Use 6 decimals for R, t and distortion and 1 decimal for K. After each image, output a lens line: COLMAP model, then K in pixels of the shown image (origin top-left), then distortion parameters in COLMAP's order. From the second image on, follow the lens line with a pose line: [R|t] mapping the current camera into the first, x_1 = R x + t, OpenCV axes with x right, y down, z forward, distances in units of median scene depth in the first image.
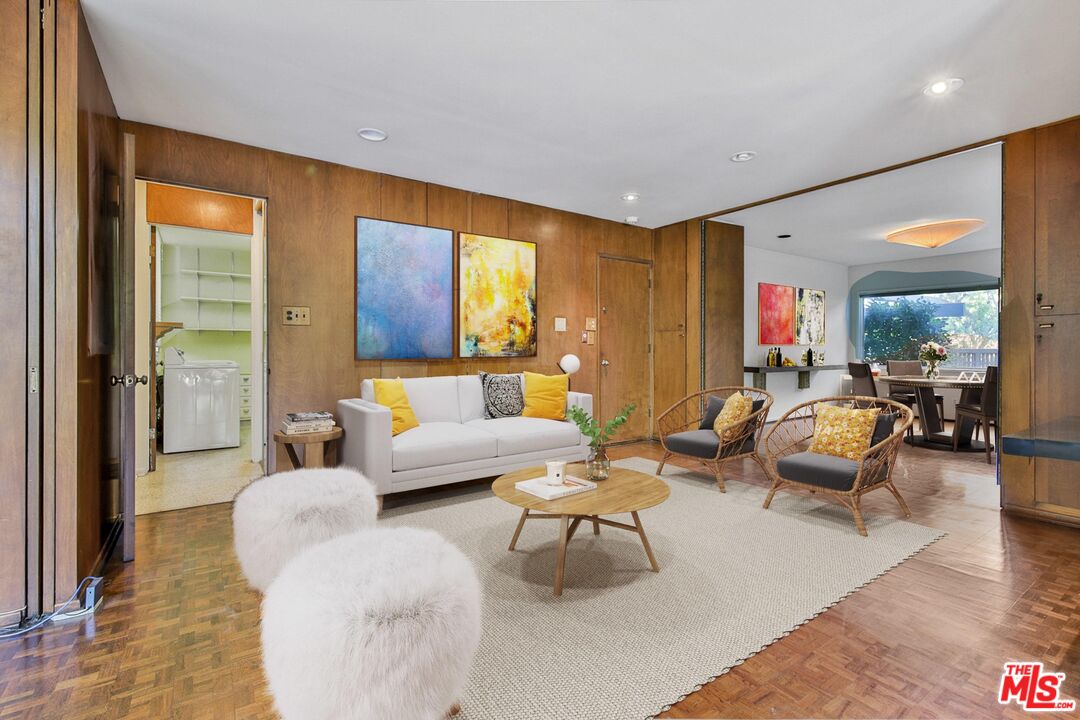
lens RADIAL K [[517.8, 0, 540.3], [0, 517.8, 352.0], [0, 0, 1]] dist [0.002685, -0.010592]
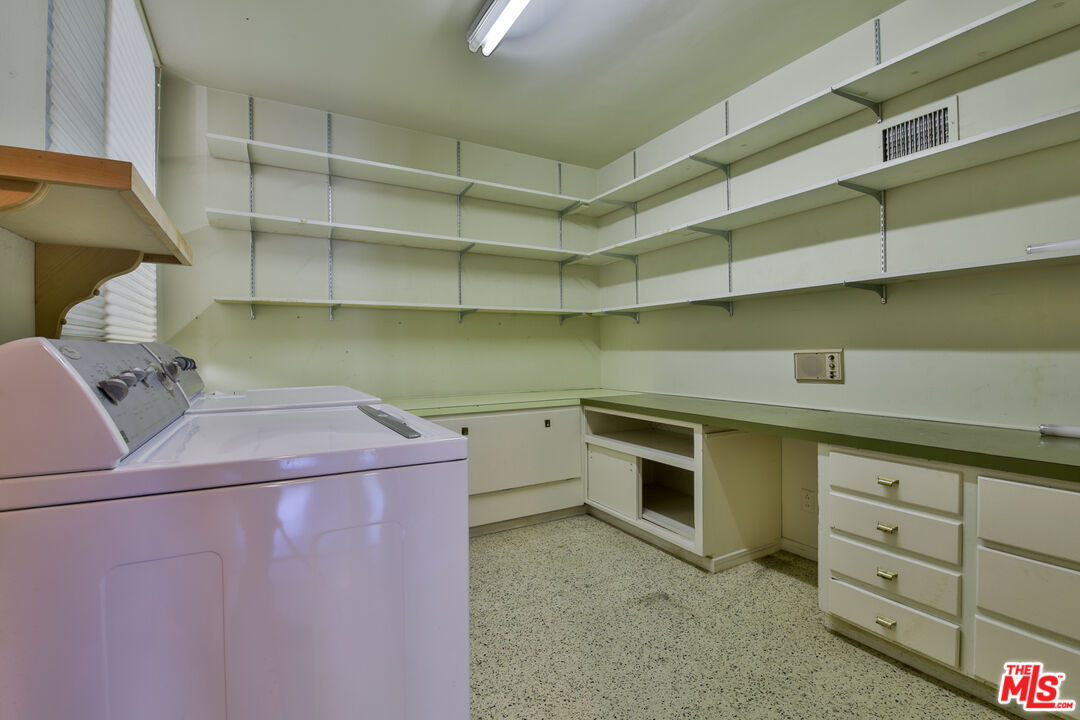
lens RADIAL K [[498.6, 0, 541.2], [0, 498.6, 352.0], [0, 0, 1]] dist [-0.013677, -0.001651]
pose [[0.996565, -0.007184, -0.082503, -0.800332], [0.006837, 0.999967, -0.004488, -0.006736], [0.082533, 0.003908, 0.996581, 1.247675]]
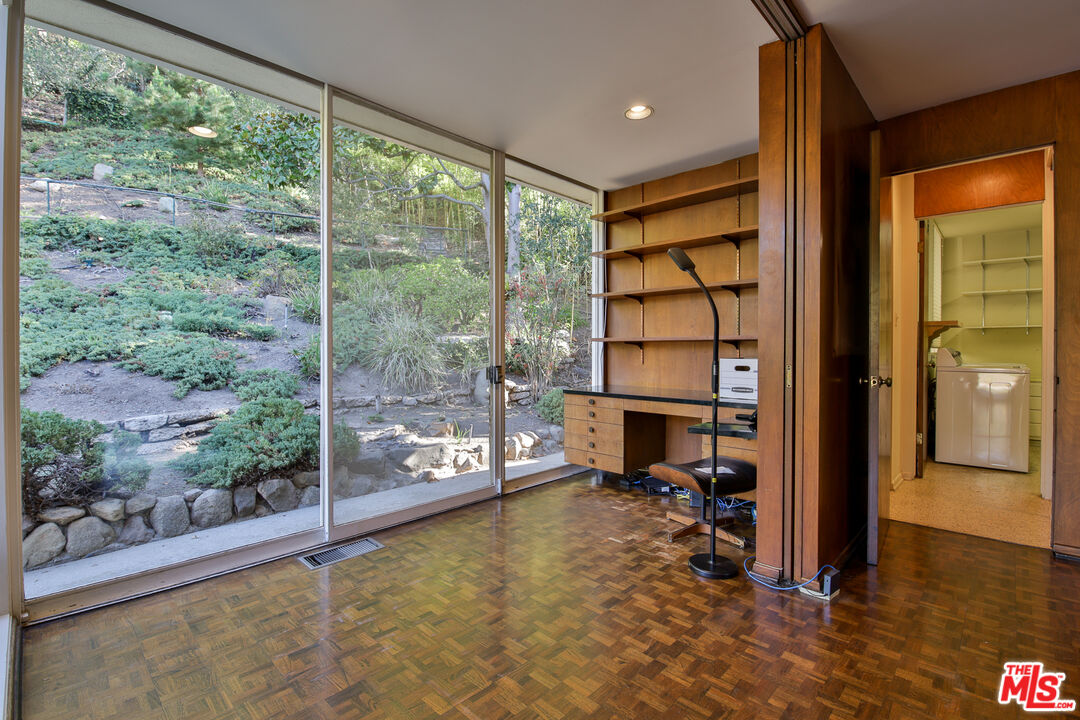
lens RADIAL K [[498.6, 0, 541.2], [0, 498.6, 352.0], [0, 0, 1]] dist [-0.013677, -0.001651]
pose [[0.209331, 0.004188, -0.977836, -0.007225], [-0.006134, 0.999977, 0.002970, -0.000158], [0.977826, 0.005376, 0.209352, 0.182461]]
